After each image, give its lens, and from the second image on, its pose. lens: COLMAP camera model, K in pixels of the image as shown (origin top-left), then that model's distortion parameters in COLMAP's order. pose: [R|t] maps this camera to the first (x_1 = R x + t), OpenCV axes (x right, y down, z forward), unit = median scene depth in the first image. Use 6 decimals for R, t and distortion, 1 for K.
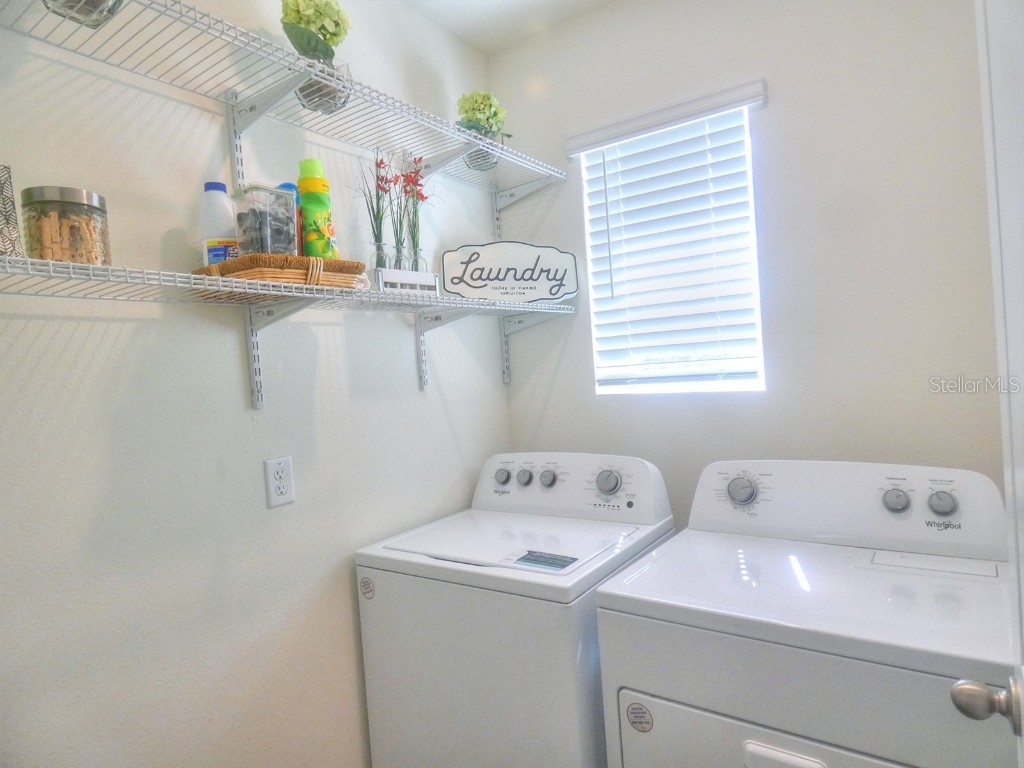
lens RADIAL K [[609.5, 0, 517.6], [0, 609.5, 383.0], [0, 0, 1]] dist [-0.000001, 0.000098]
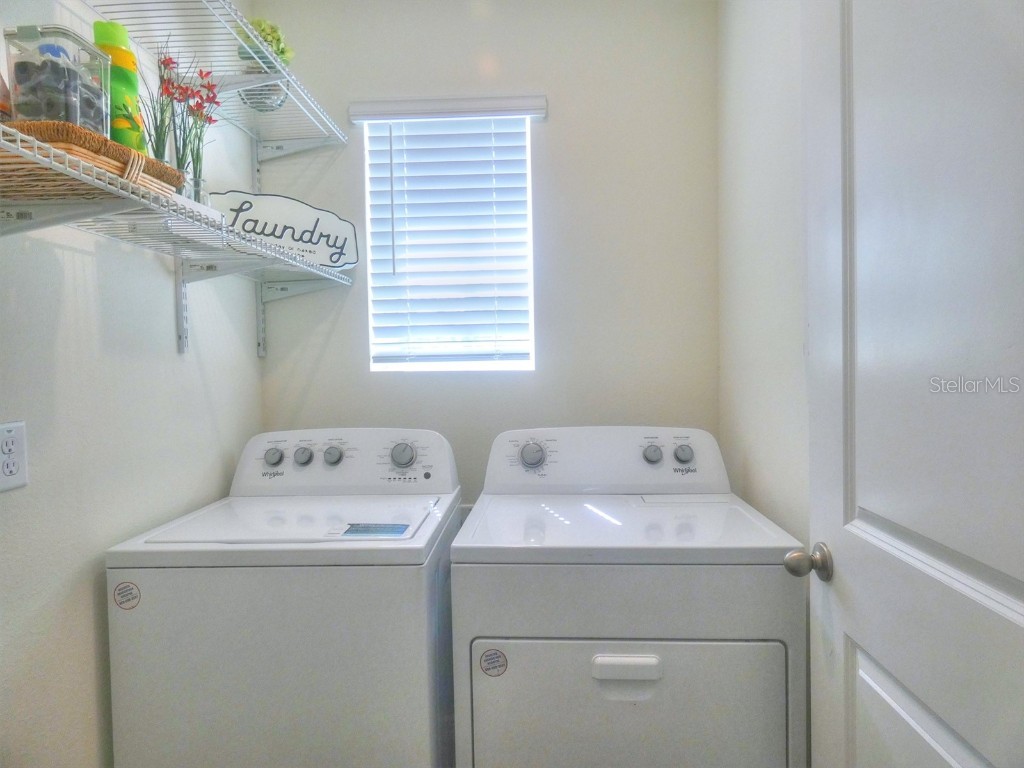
lens RADIAL K [[609.5, 0, 516.1], [0, 609.5, 384.1], [0, 0, 1]] dist [-0.000001, 0.000098]
pose [[0.845617, 0.034482, 0.532675, -0.225098], [-0.026489, 0.999393, -0.022643, 0.064371], [-0.533132, 0.005038, 0.846017, 0.065385]]
